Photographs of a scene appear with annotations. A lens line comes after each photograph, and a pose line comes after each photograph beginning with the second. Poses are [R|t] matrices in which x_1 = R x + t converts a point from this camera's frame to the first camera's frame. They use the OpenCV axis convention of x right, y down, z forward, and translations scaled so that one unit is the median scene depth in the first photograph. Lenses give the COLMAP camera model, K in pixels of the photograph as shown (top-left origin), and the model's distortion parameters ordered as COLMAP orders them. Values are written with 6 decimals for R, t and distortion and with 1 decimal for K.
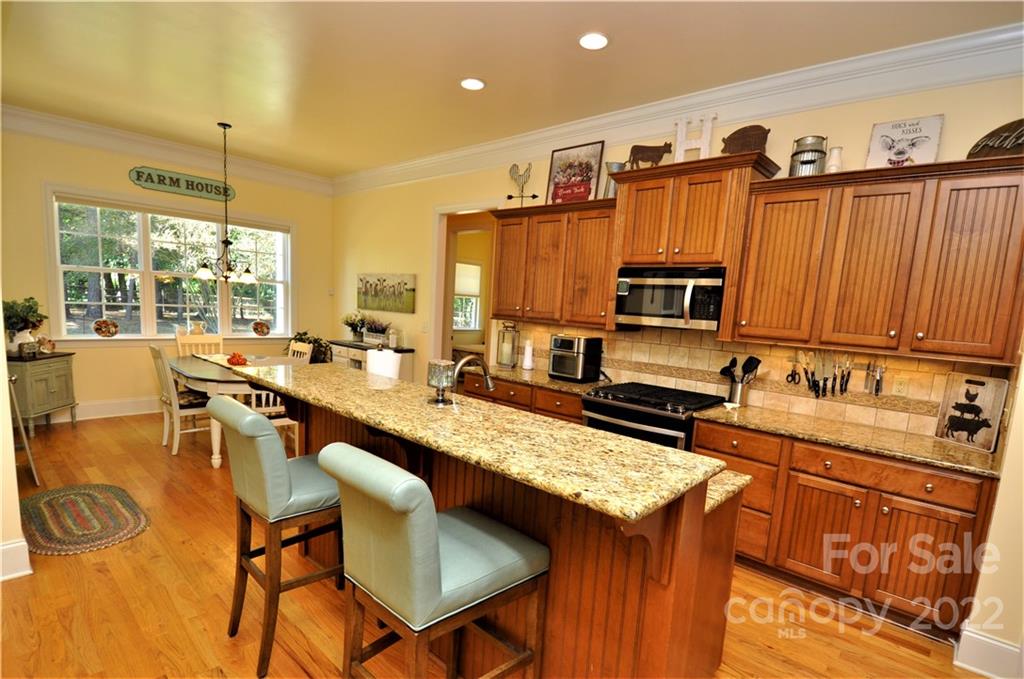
lens RADIAL K [[511.6, 0, 511.2], [0, 511.6, 373.1], [0, 0, 1]] dist [-0.002281, -0.000824]
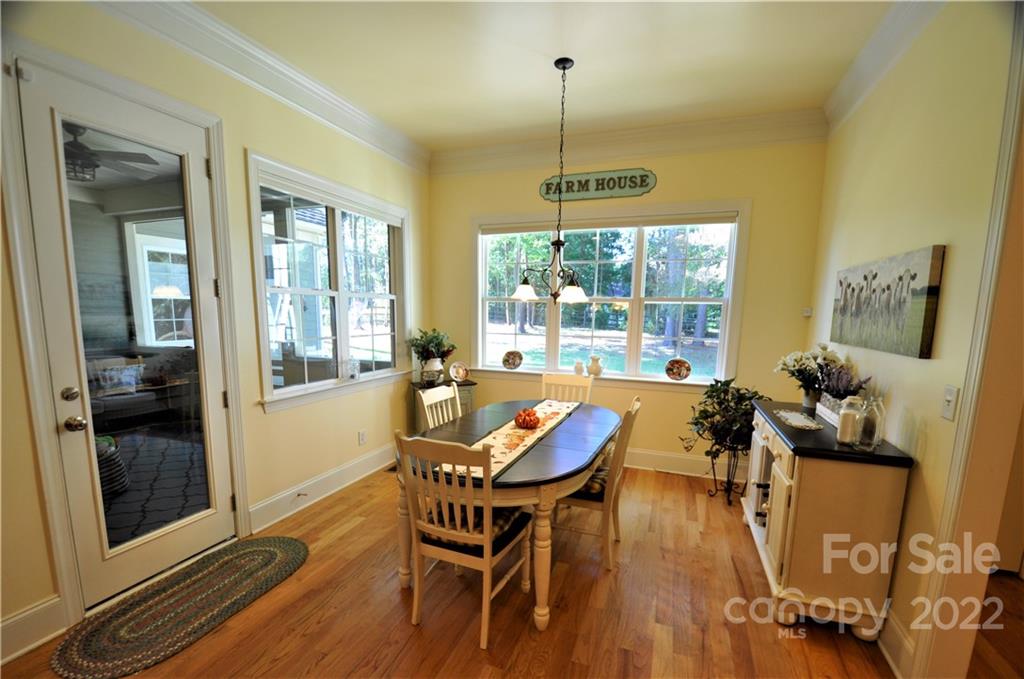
lens RADIAL K [[449.2, 0, 512.1], [0, 449.2, 374.8], [0, 0, 1]] dist [0.024246, -0.024996]
pose [[0.385352, 0.078596, -0.919416, -0.020949], [-0.117335, 0.992452, 0.035661, -0.111148], [0.915279, 0.094138, 0.391666, 0.830967]]
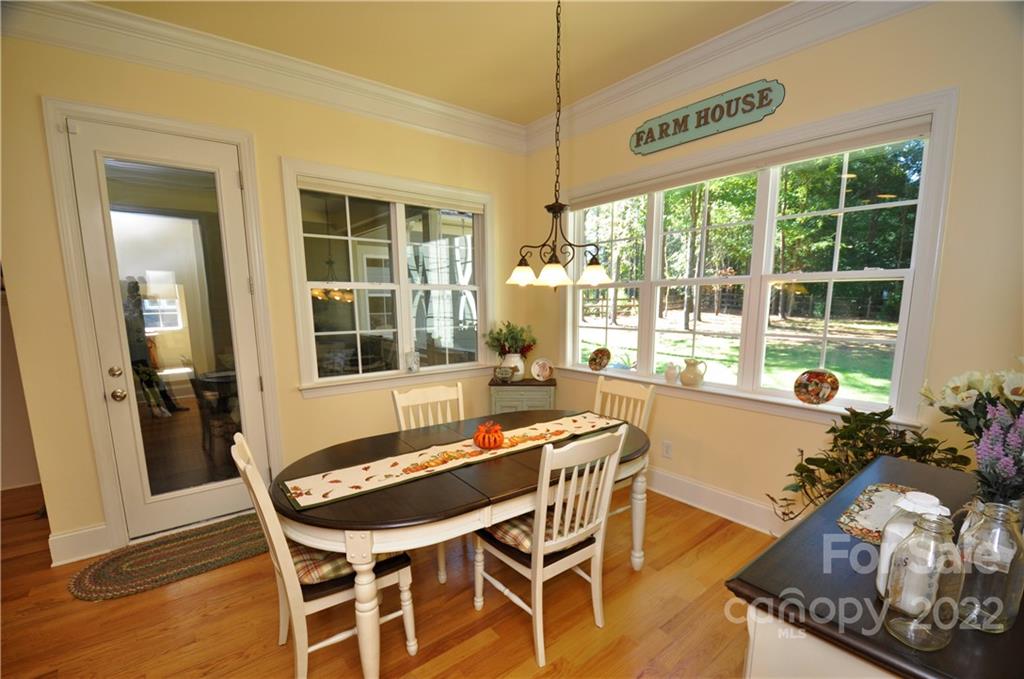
lens RADIAL K [[449.8, 0, 511.4], [0, 449.8, 371.4], [0, 0, 1]] dist [0.023596, -0.029807]
pose [[-0.152232, 0.096401, -0.983632, -0.107556], [-0.134033, 0.984024, 0.117183, -0.163472], [0.979214, 0.149678, -0.136879, 1.193423]]
